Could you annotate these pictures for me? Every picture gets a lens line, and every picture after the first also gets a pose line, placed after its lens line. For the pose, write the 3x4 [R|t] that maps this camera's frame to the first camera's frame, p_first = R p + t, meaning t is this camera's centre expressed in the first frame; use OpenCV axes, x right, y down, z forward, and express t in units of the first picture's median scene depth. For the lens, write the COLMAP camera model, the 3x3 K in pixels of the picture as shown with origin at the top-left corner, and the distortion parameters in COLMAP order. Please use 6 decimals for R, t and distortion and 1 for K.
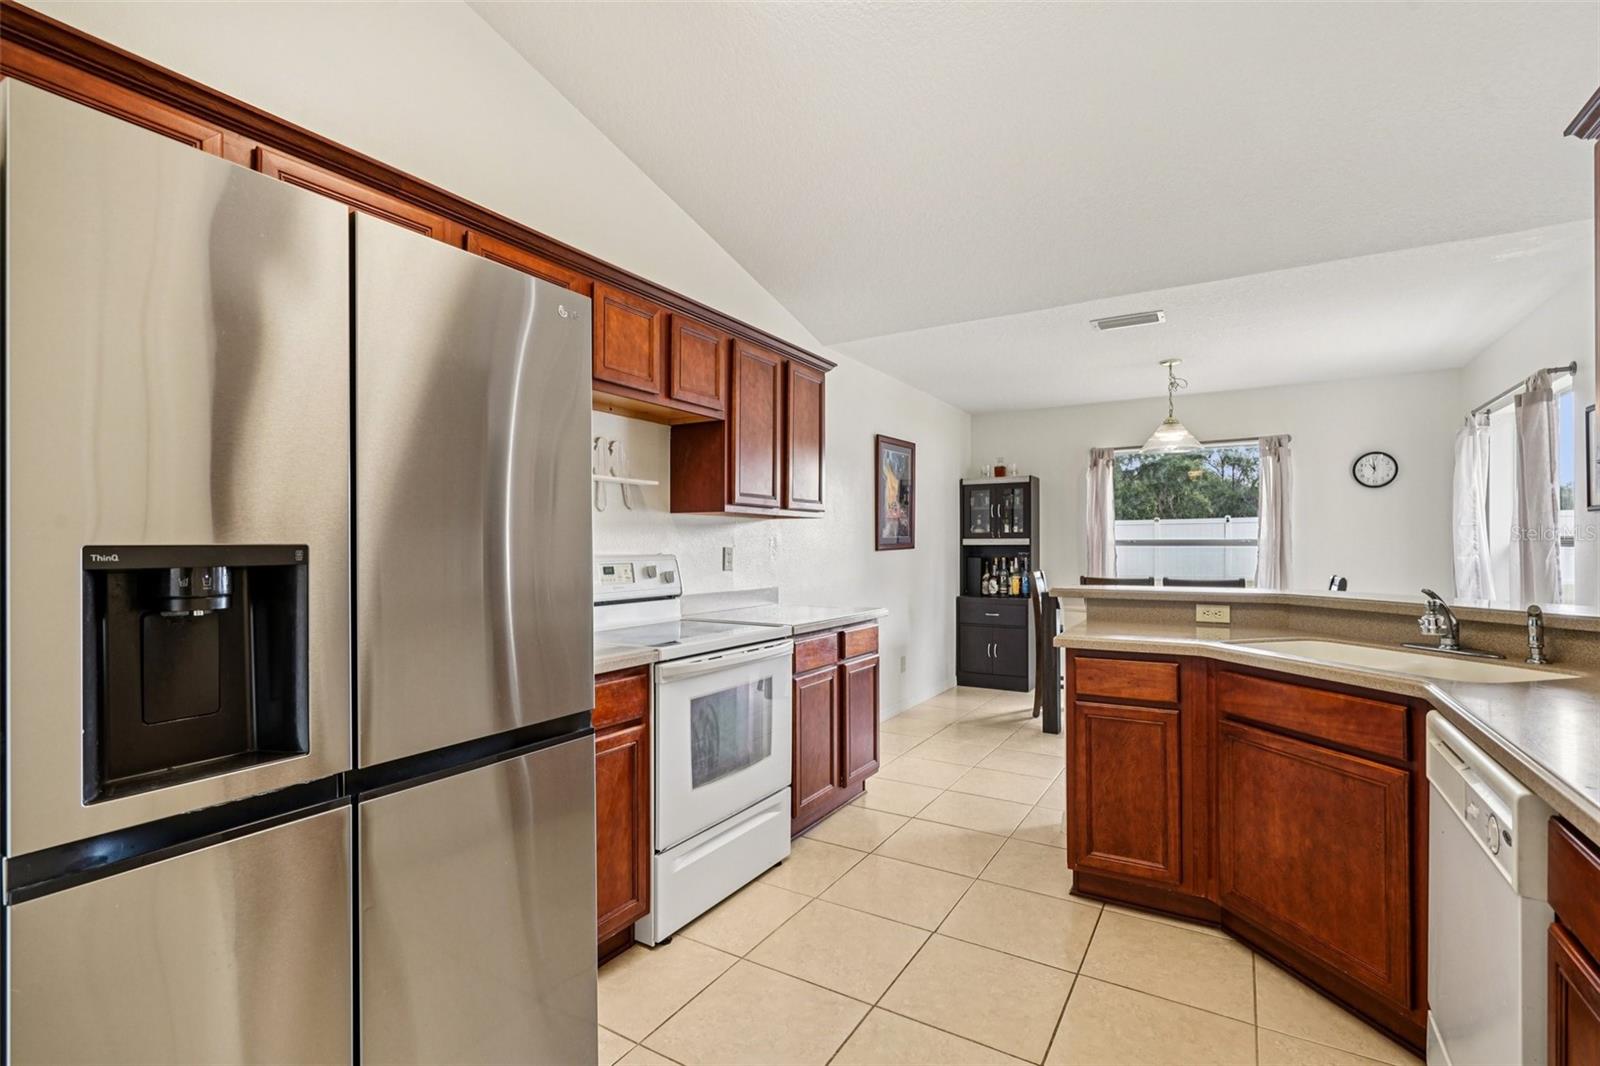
lens RADIAL K [[729.9, 0, 797.5], [0, 729.9, 538.4], [0, 0, 1]] dist [-0.008830, 0.003331]
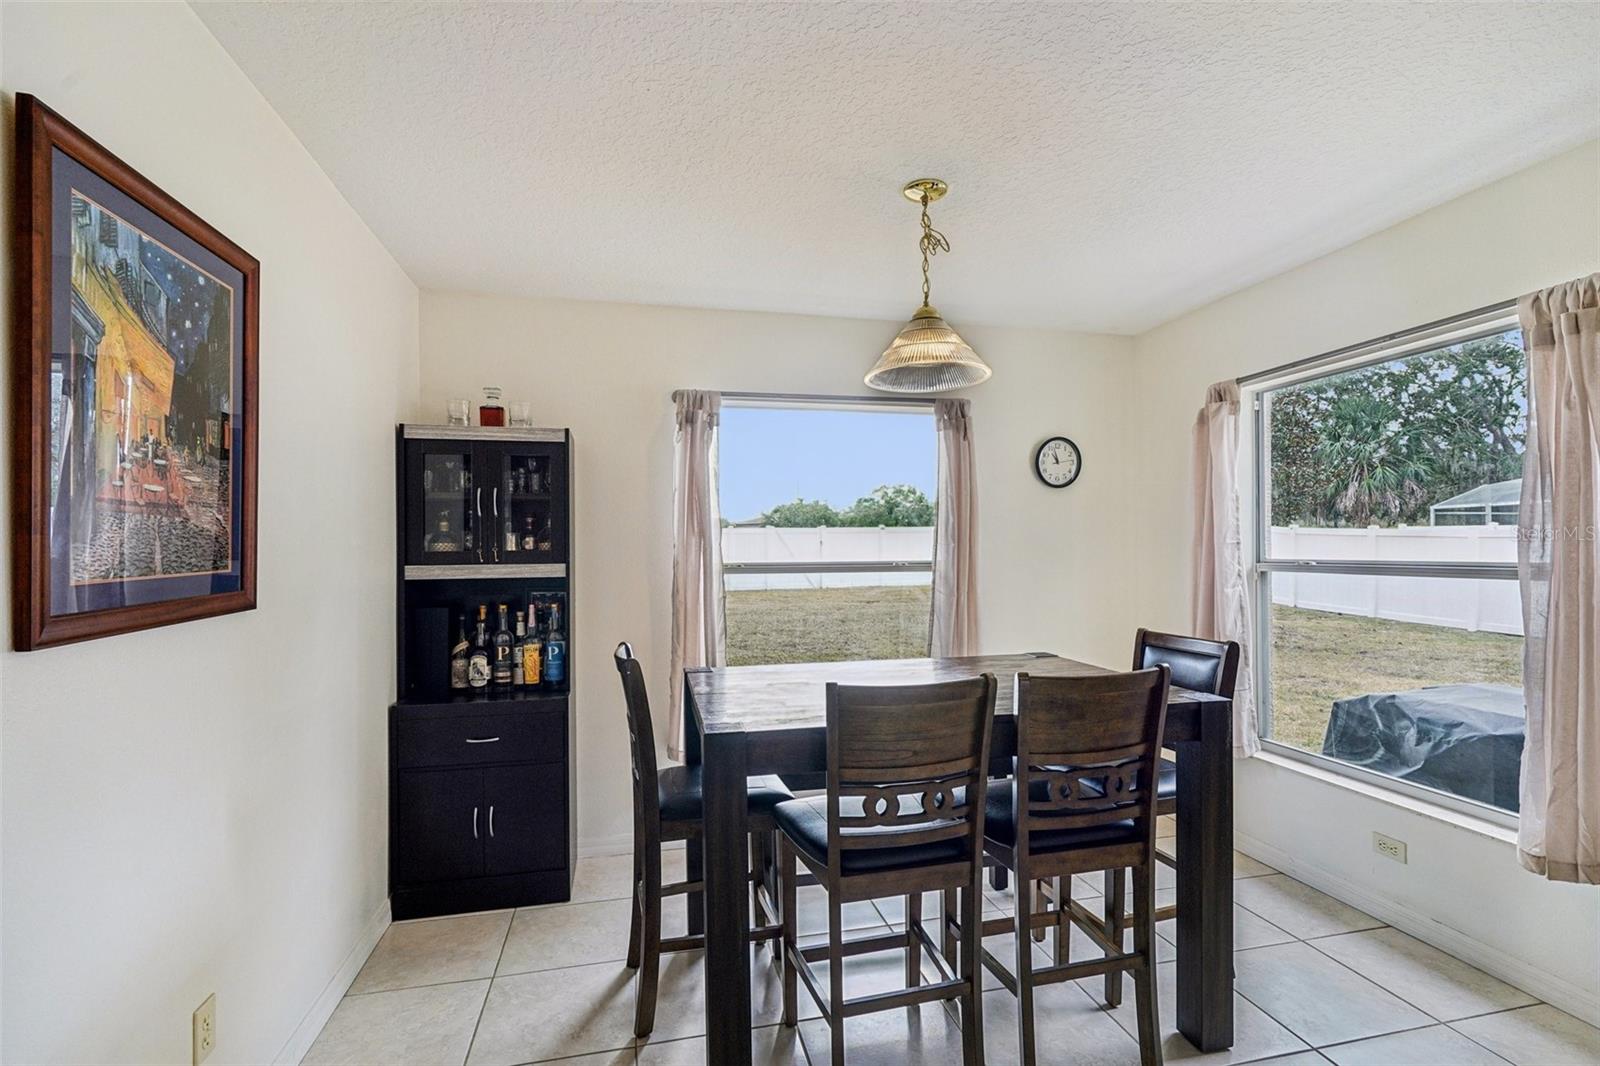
lens RADIAL K [[729.9, 0, 799.1], [0, 729.9, 546.8], [0, 0, 1]] dist [-0.008830, 0.003331]
pose [[0.716288, 0.000320, 0.697804, 0.096924], [0.000320, 1.000000, -0.000787, -0.009918], [-0.697804, 0.000787, 0.716288, 0.544847]]
